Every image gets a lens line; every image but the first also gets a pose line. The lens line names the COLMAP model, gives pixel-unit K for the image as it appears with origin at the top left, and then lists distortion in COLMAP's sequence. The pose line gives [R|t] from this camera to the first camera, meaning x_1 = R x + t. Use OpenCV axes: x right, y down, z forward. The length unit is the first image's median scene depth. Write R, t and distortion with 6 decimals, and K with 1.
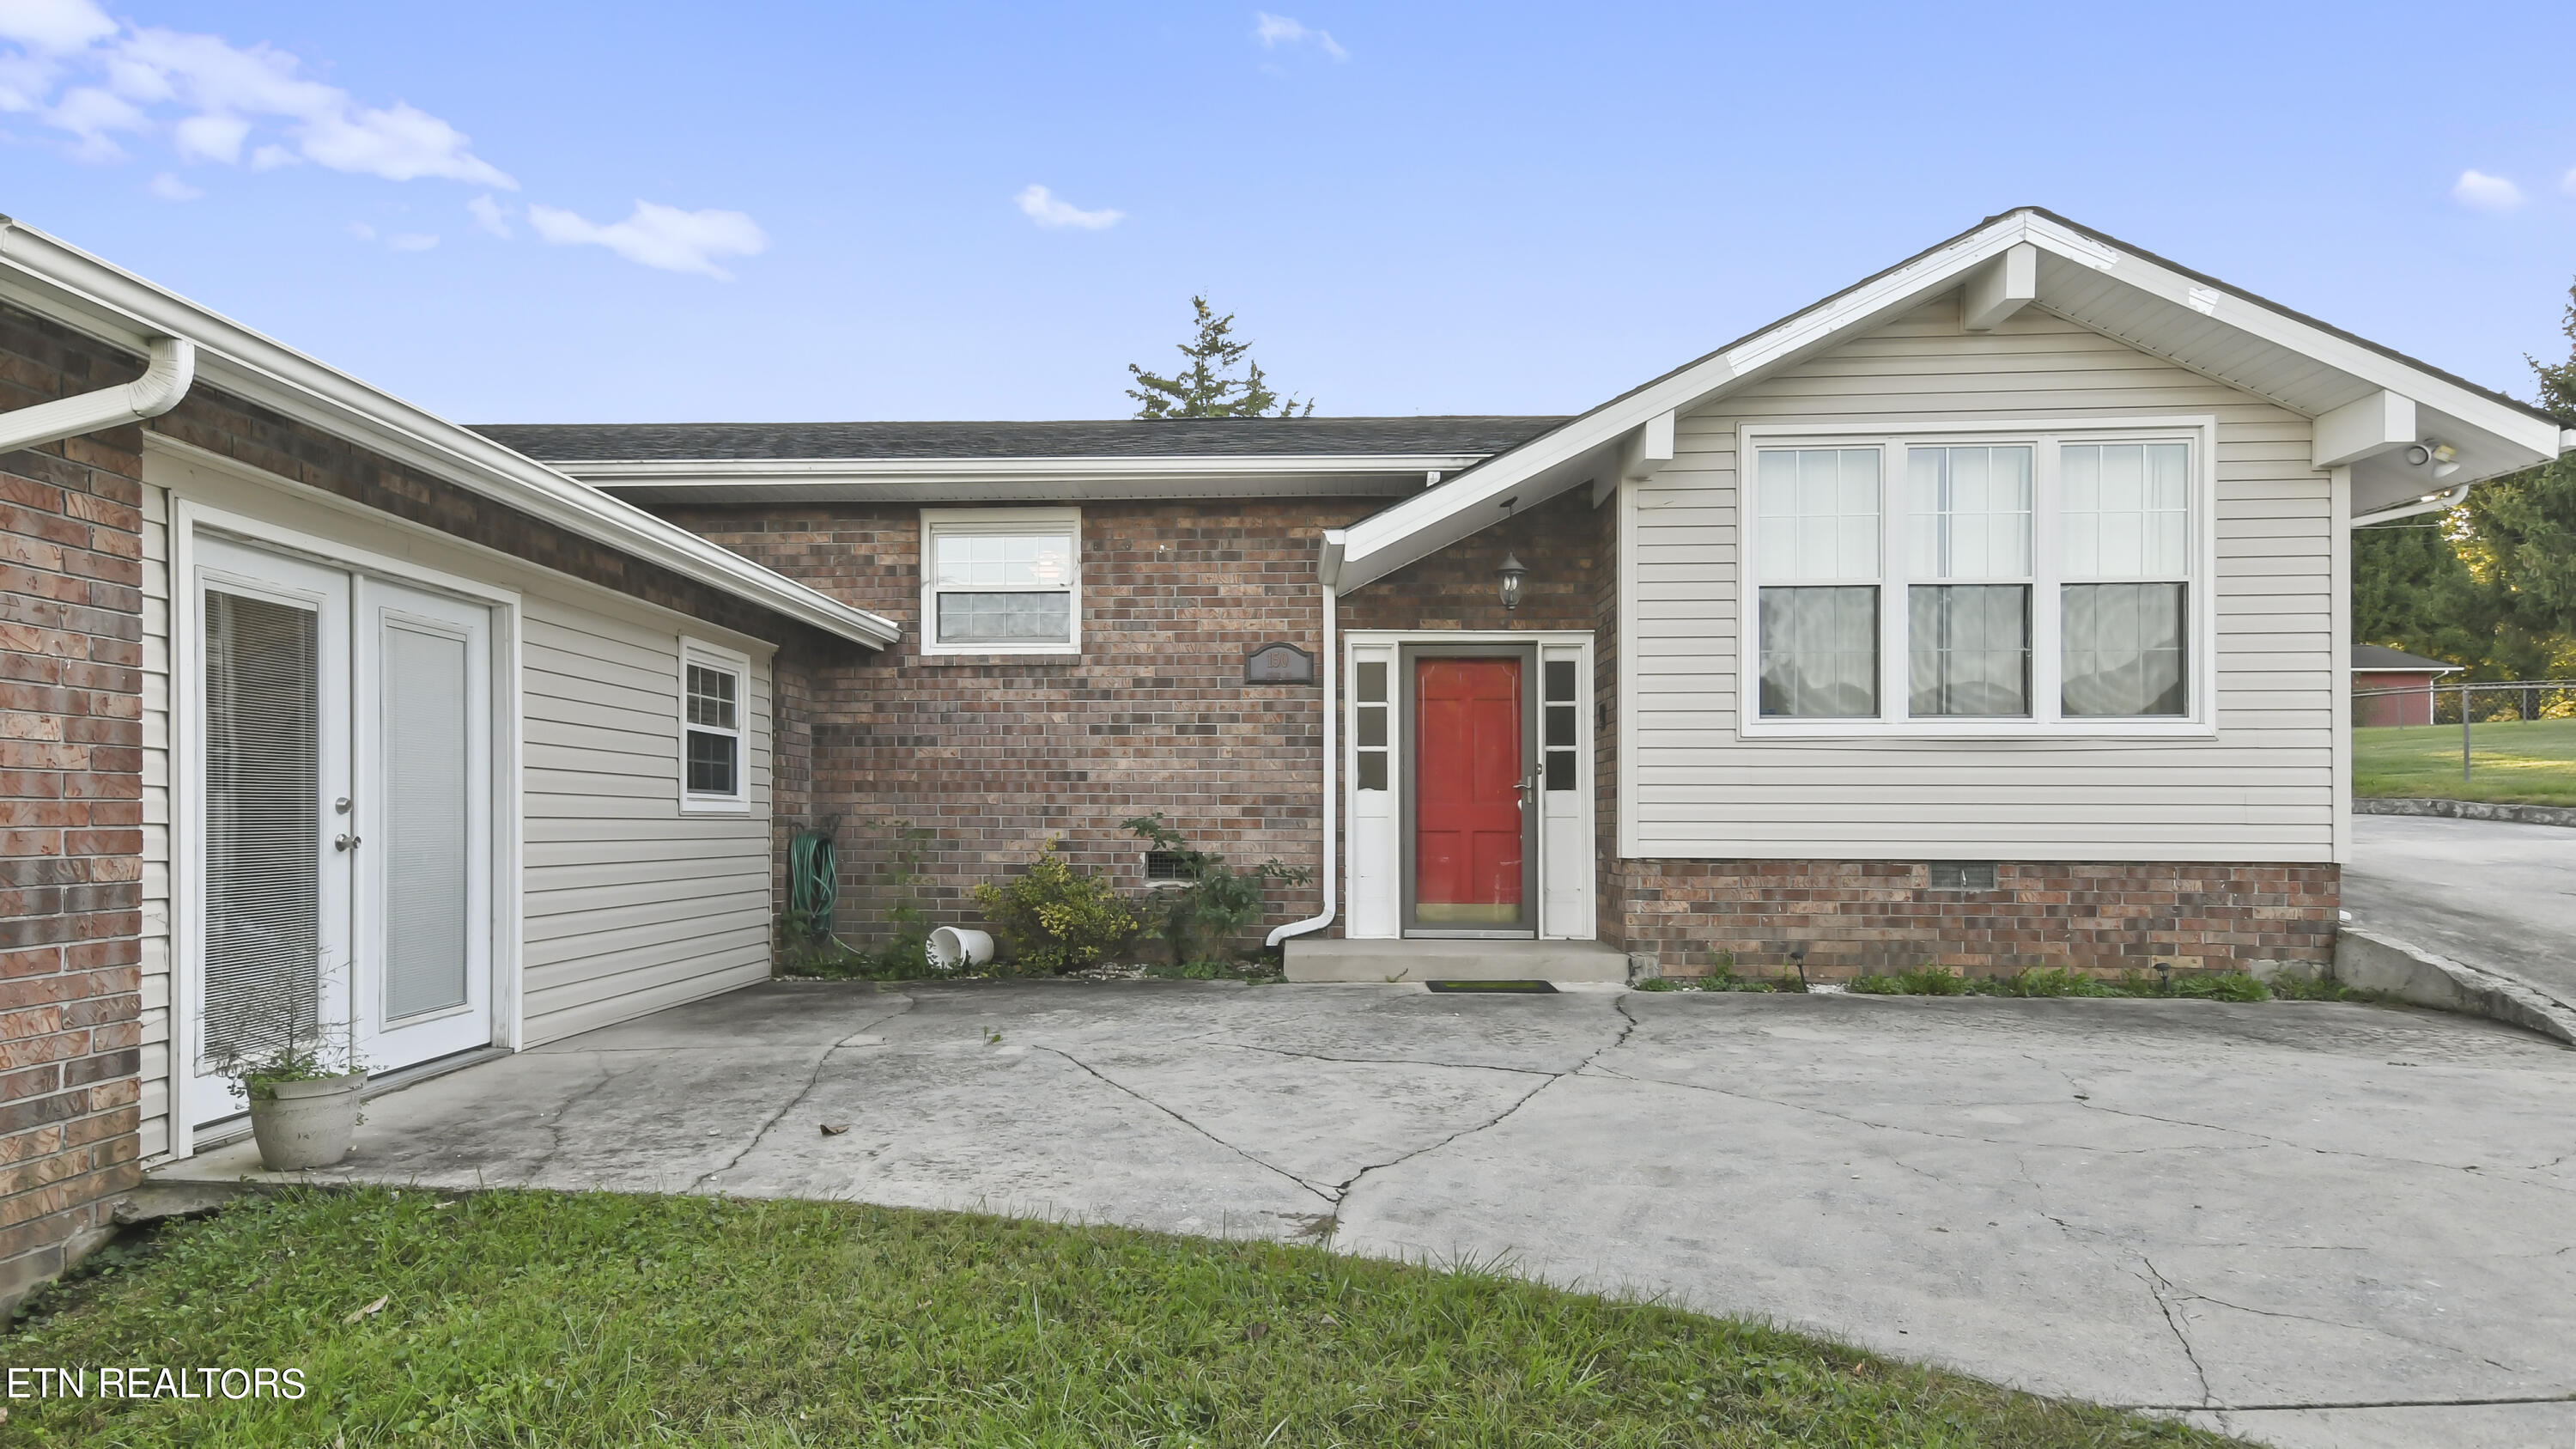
lens RADIAL K [[1362.4, 0, 1238.6], [0, 1362.4, 820.0], [0, 0, 1]] dist [0.030184, 0.001508]
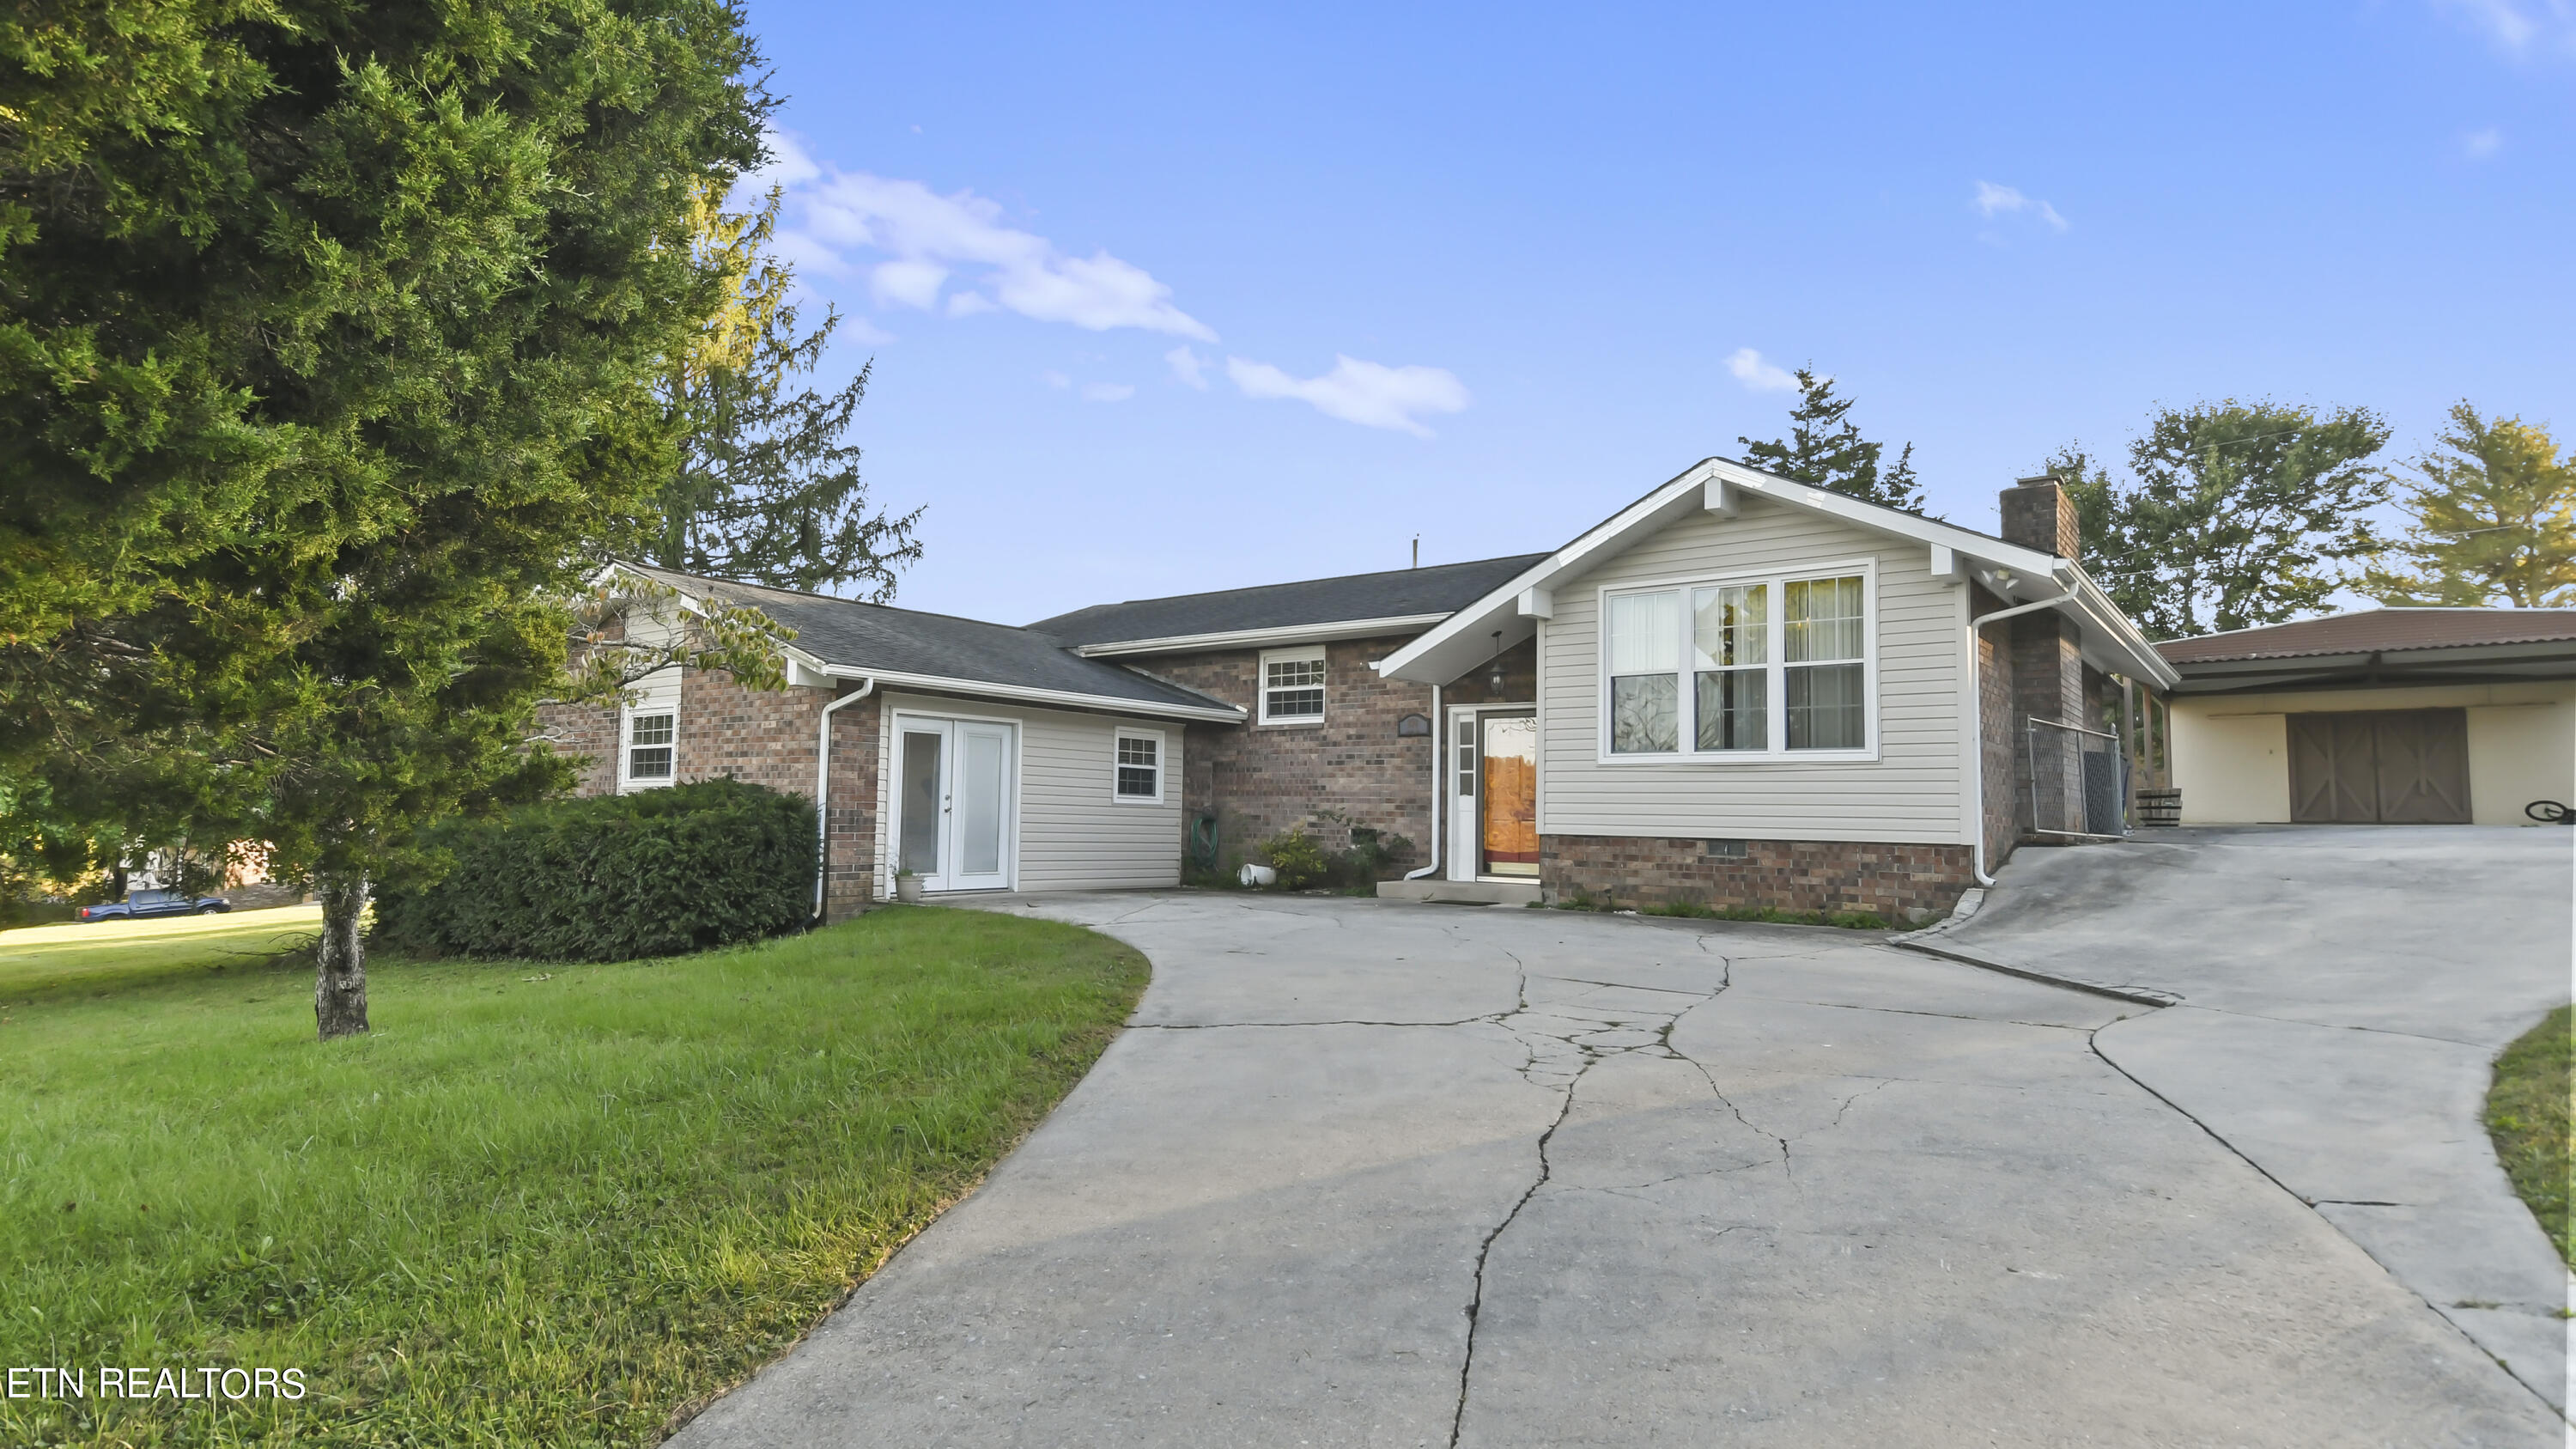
lens RADIAL K [[1362.4, 0, 1285.0], [0, 1362.4, 720.3], [0, 0, 1]] dist [0.030184, 0.001508]
pose [[0.819877, -0.029931, -0.571756, 1.024249], [-0.017772, 0.996821, -0.077667, 0.024606], [0.572263, 0.073839, 0.816739, -0.630040]]
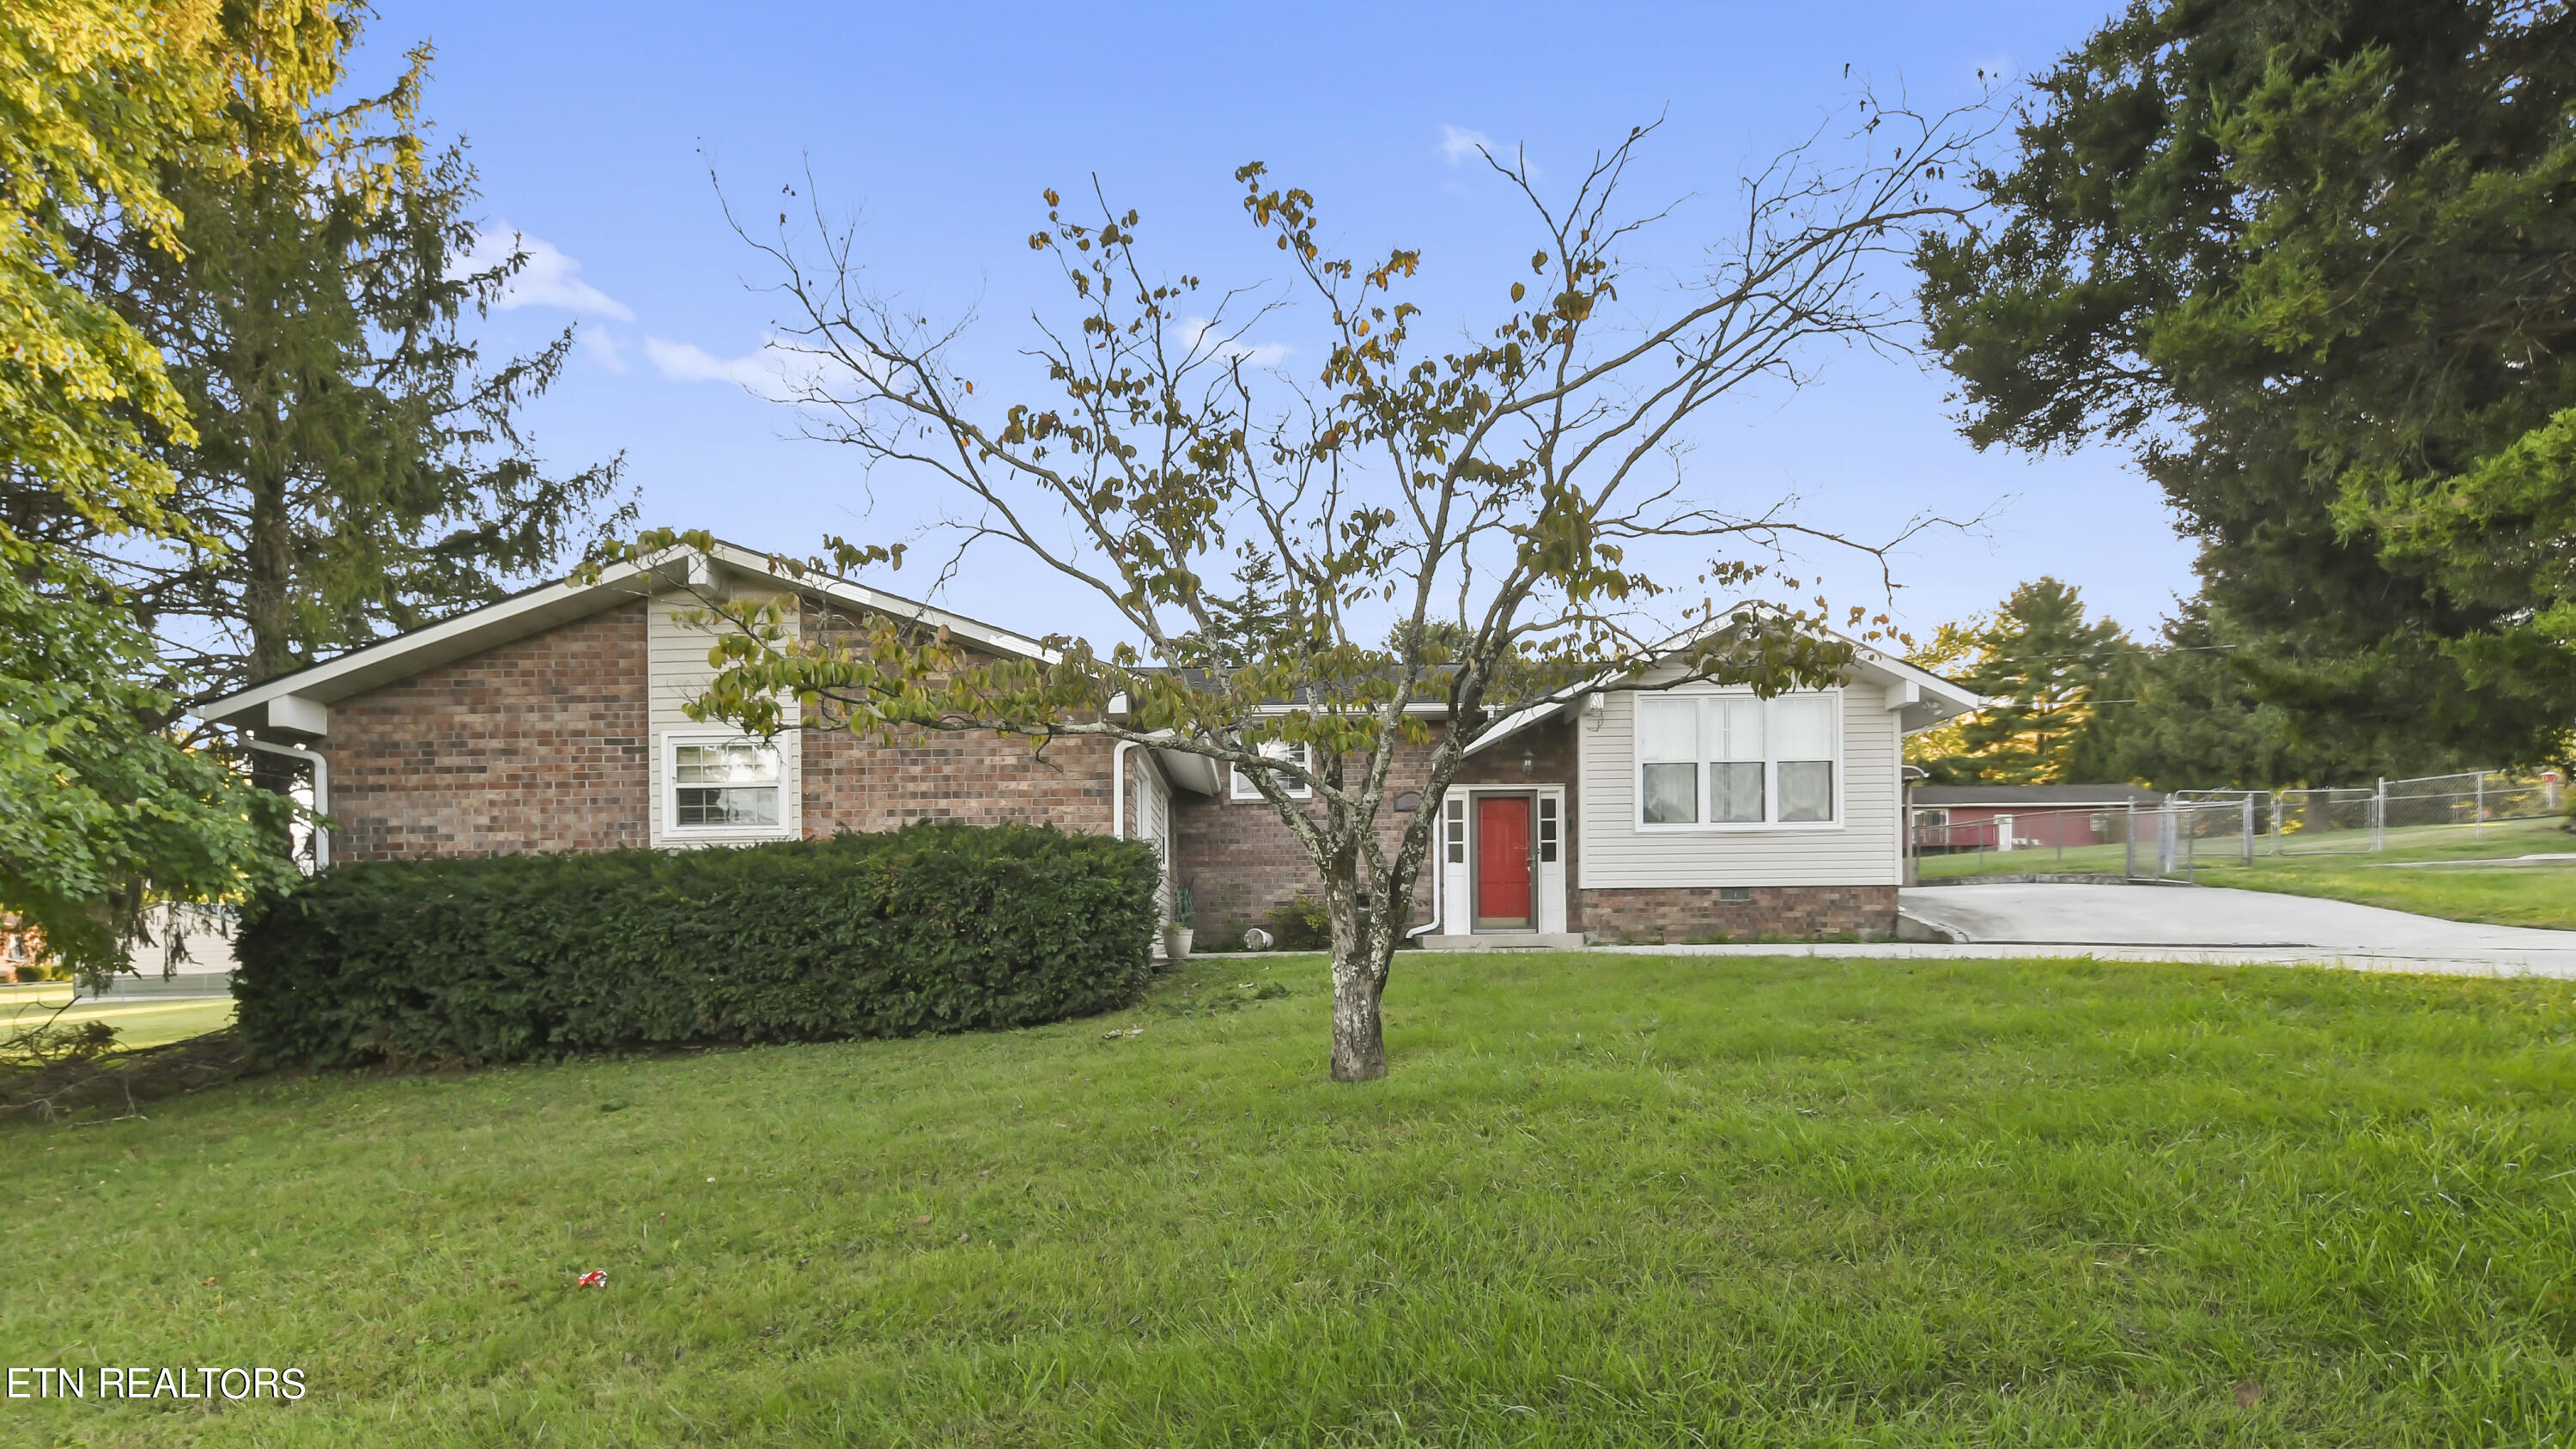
lens RADIAL K [[1284.6, 0, 1250.7], [0, 1284.6, 930.0], [0, 0, 1]] dist [0.018285, -0.000313]
pose [[0.998923, -0.015765, 0.043641, -0.329363], [0.016754, 0.999609, -0.022389, 0.130230], [-0.043271, 0.023096, 0.998796, -1.004649]]
